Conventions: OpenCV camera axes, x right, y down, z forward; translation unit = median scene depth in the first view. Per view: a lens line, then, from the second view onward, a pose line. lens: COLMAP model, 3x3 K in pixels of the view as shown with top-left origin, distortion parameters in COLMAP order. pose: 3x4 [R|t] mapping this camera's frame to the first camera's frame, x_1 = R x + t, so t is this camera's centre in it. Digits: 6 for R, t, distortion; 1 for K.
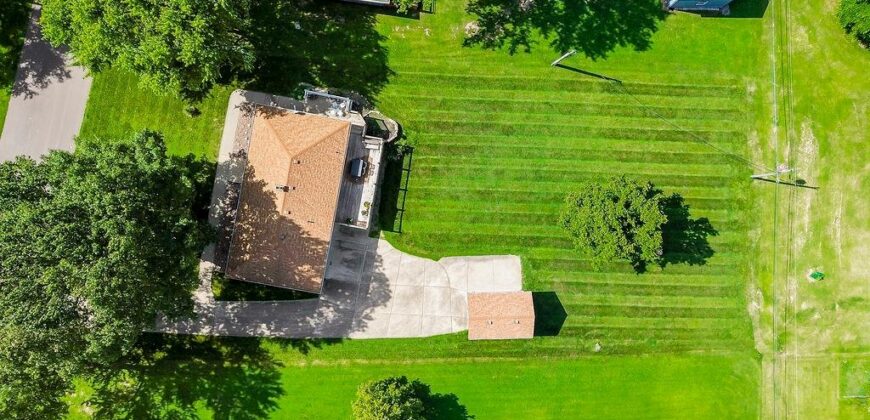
lens RADIAL K [[612.1, 0, 435.0], [0, 612.1, 210.0], [0, 0, 1]] dist [0.048258, -0.064320]
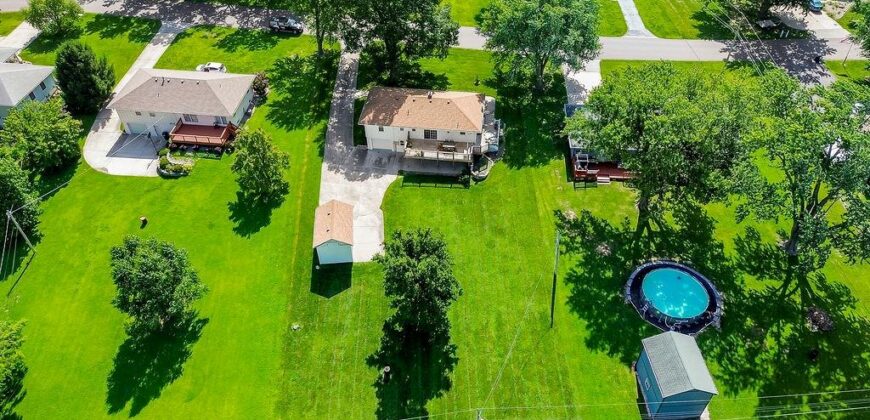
lens RADIAL K [[612.1, 0, 435.0], [0, 612.1, 210.0], [0, 0, 1]] dist [0.048258, -0.064320]
pose [[0.054557, 0.697510, -0.714495, 0.905076], [-0.998478, 0.043907, -0.033378, 0.013143], [0.008090, 0.715229, 0.698844, 0.137197]]
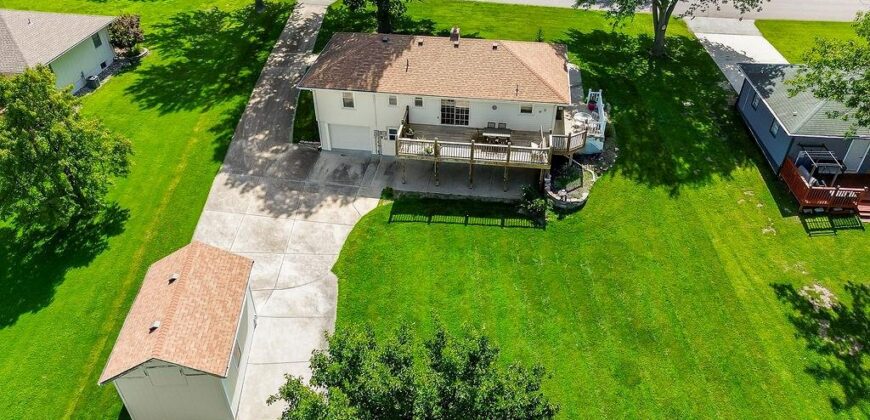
lens RADIAL K [[612.1, 0, 435.0], [0, 612.1, 210.0], [0, 0, 1]] dist [0.048258, -0.064320]
pose [[0.041383, 0.599853, -0.799039, 0.386141], [-0.999137, 0.021957, -0.035263, 0.014816], [-0.003608, 0.799809, 0.600244, 0.658290]]
